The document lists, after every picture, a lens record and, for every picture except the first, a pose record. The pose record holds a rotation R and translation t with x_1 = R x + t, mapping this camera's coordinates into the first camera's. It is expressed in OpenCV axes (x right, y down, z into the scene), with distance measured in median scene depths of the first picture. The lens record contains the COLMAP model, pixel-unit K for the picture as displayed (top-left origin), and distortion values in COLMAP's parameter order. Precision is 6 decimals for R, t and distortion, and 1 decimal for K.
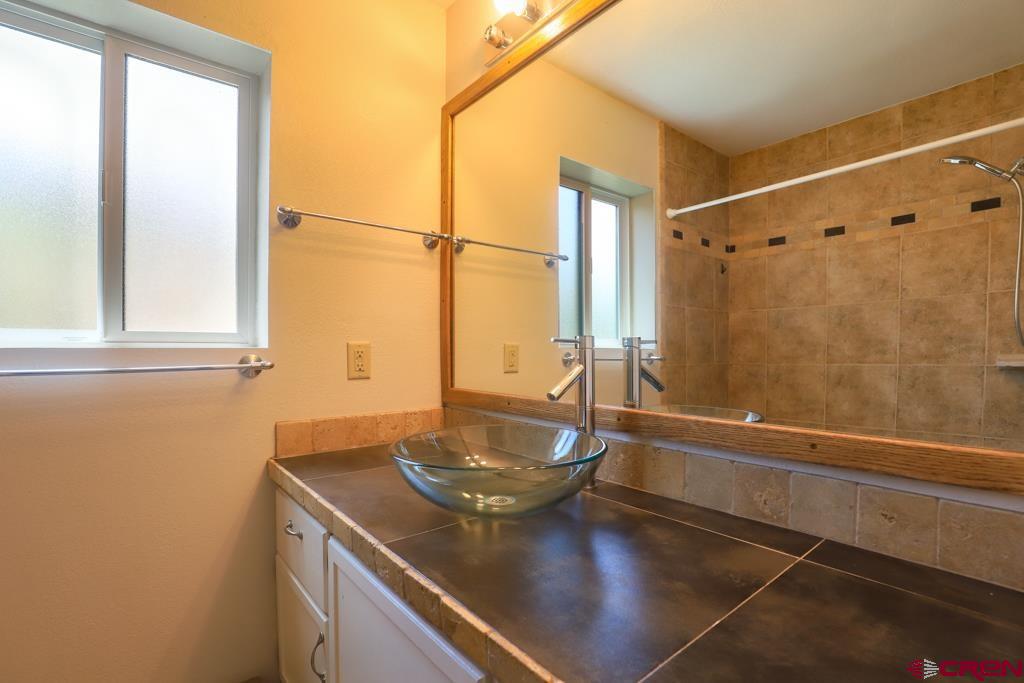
lens RADIAL K [[474.2, 0, 512.0], [0, 474.2, 341.5], [0, 0, 1]] dist [-0.013206, 0.000447]
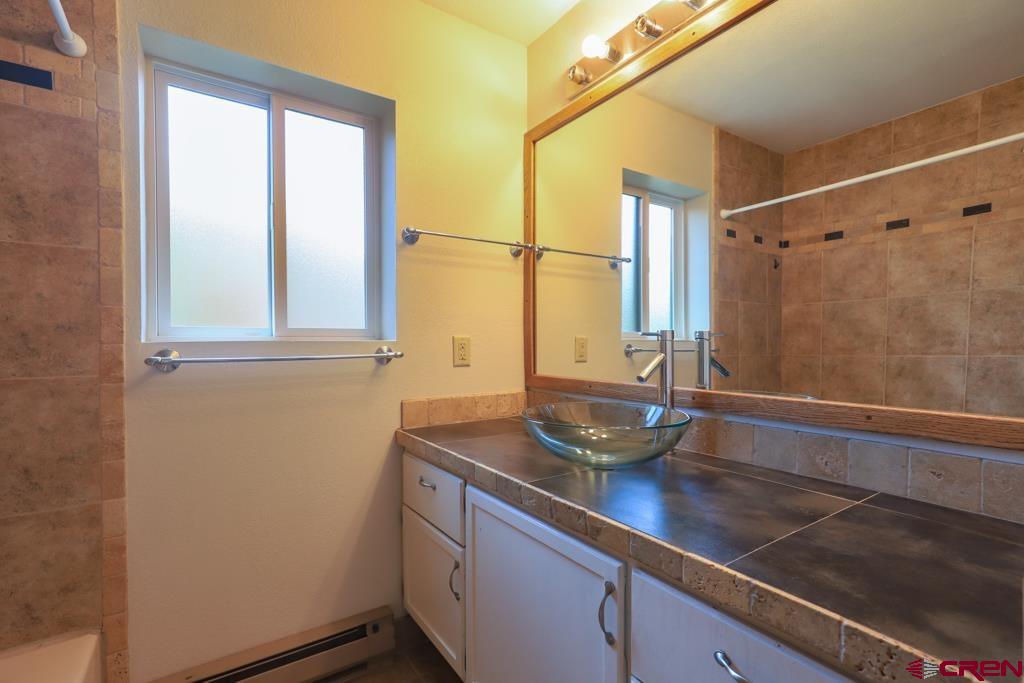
lens RADIAL K [[469.4, 0, 492.5], [0, 469.4, 341.5], [0, 0, 1]] dist [0.016593, 0.007276]
pose [[0.994290, -0.002632, -0.106678, -0.110312], [0.004231, 0.999882, 0.014758, -0.002004], [0.106627, -0.015125, 0.994184, -0.180968]]
